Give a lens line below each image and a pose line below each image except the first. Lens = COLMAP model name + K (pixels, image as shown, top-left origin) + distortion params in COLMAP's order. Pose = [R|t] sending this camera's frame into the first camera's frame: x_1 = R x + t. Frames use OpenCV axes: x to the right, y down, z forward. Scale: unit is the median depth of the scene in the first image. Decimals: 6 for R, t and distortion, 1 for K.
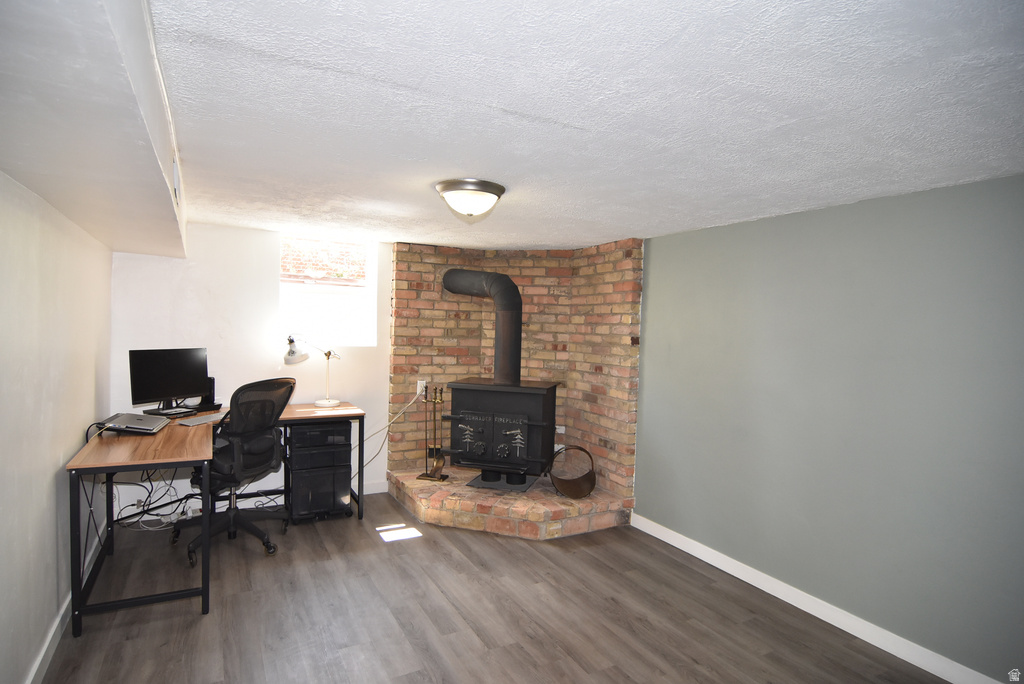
lens RADIAL K [[552.2, 0, 510.4], [0, 552.2, 341.0], [0, 0, 1]] dist [-0.008416, -0.009106]
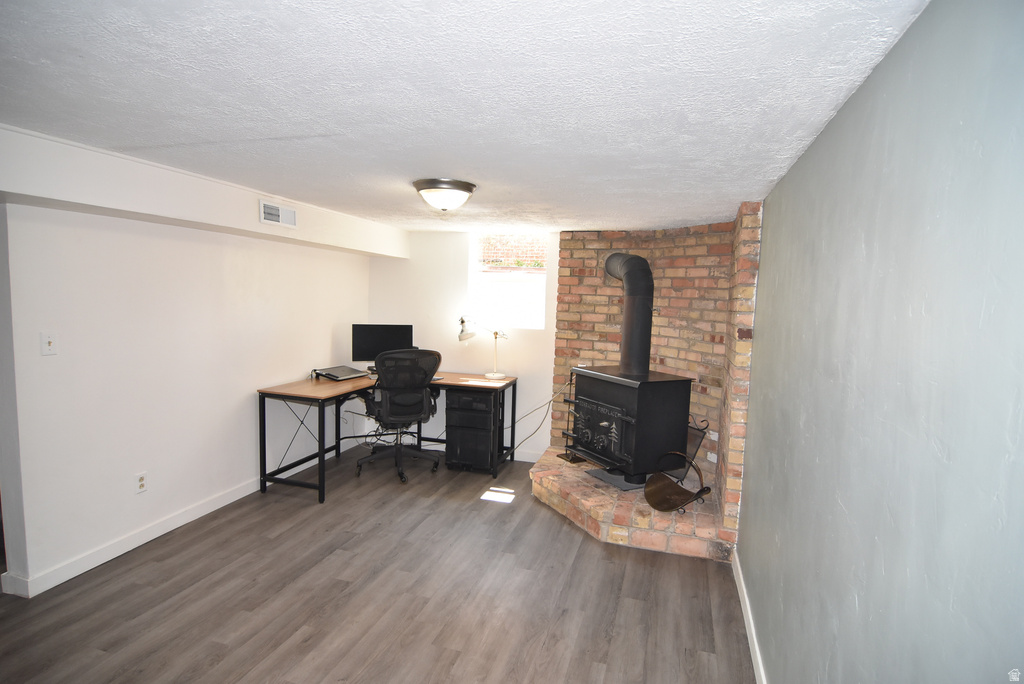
lens RADIAL K [[552.2, 0, 509.9], [0, 552.2, 342.3], [0, 0, 1]] dist [-0.008416, -0.009106]
pose [[0.698543, 0.054673, -0.713477, 0.545604], [-0.034133, 0.998488, 0.043095, -0.010534], [0.714754, -0.005751, 0.699352, 0.214218]]
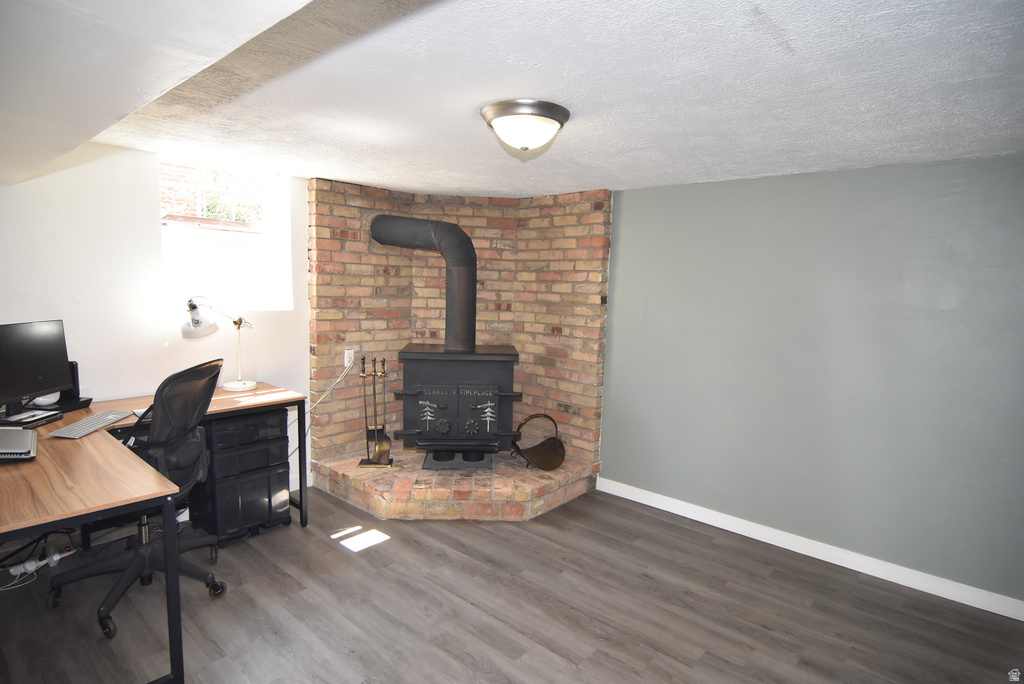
lens RADIAL K [[552.2, 0, 510.8], [0, 552.2, 342.5], [0, 0, 1]] dist [-0.008416, -0.009106]
pose [[0.938462, -0.039706, 0.343092, -0.249269], [0.008105, 0.995628, 0.093054, -0.016945], [-0.345287, -0.084547, 0.934681, 0.161641]]
